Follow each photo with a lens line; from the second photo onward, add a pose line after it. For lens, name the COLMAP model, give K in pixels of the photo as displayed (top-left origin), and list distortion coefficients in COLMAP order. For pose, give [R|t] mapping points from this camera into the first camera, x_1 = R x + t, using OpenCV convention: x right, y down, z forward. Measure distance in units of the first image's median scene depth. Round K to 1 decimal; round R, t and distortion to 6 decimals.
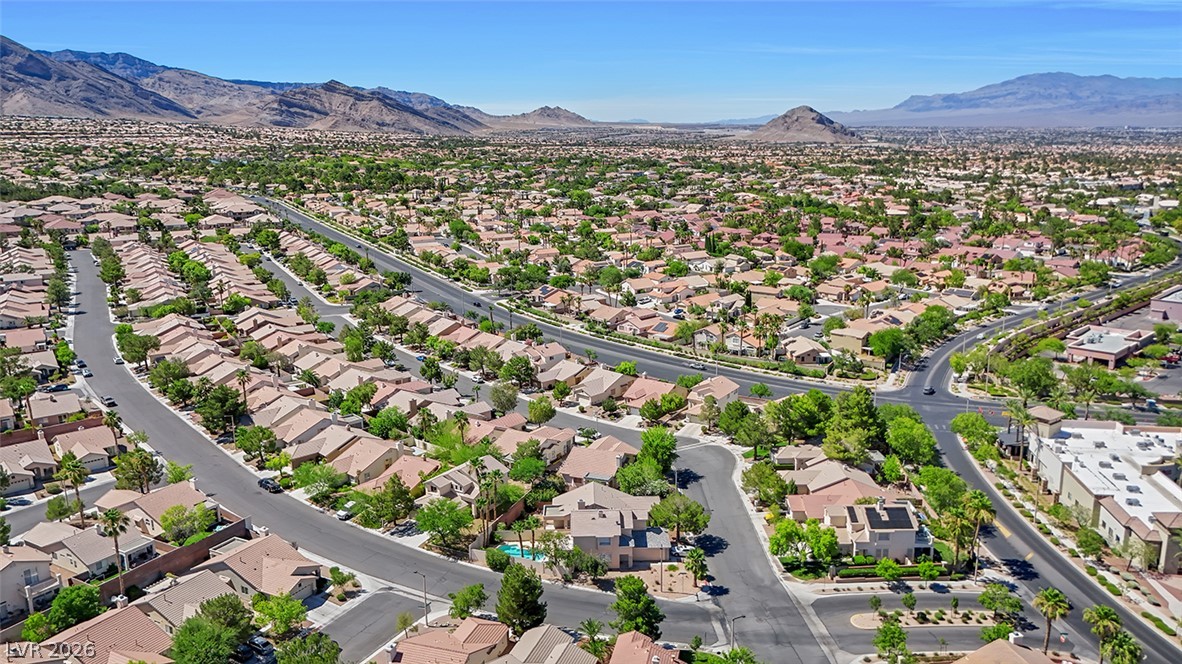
lens RADIAL K [[890.6, 0, 593.3], [0, 890.6, 330.8], [0, 0, 1]] dist [0.028771, -0.007884]
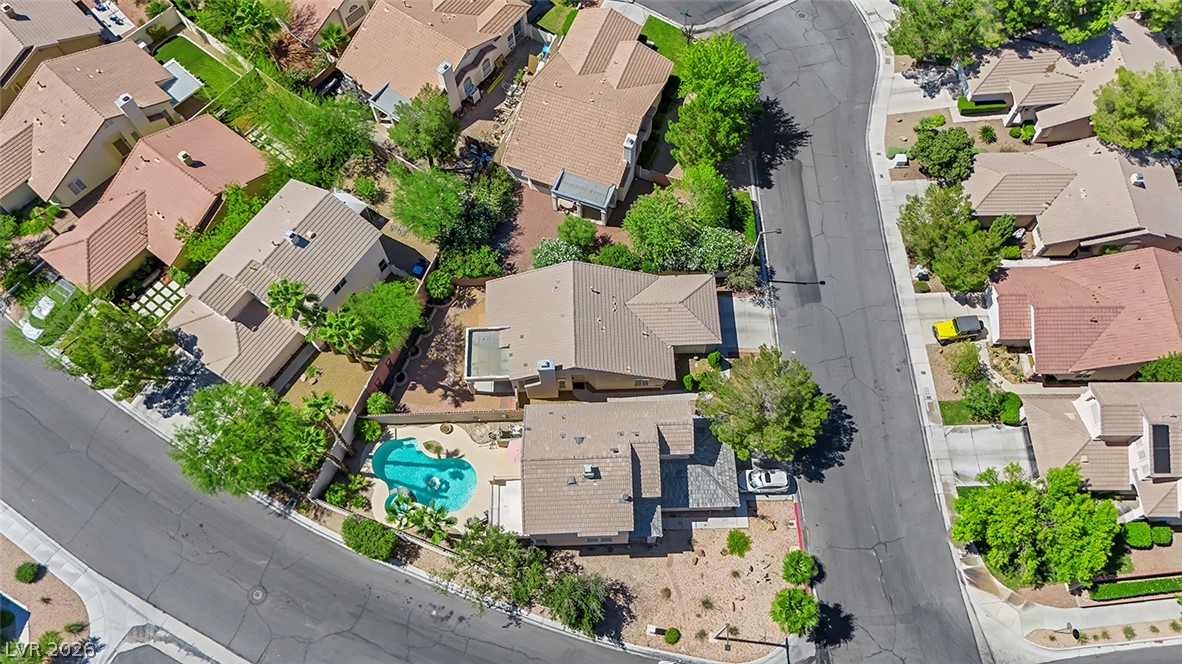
lens RADIAL K [[890.6, 0, 593.3], [0, 890.6, 330.8], [0, 0, 1]] dist [0.028771, -0.007884]
pose [[0.999943, -0.010467, 0.002290, 0.010802], [0.004639, 0.615586, 0.788056, -0.181995], [-0.009659, -0.788000, 0.615599, 0.786293]]
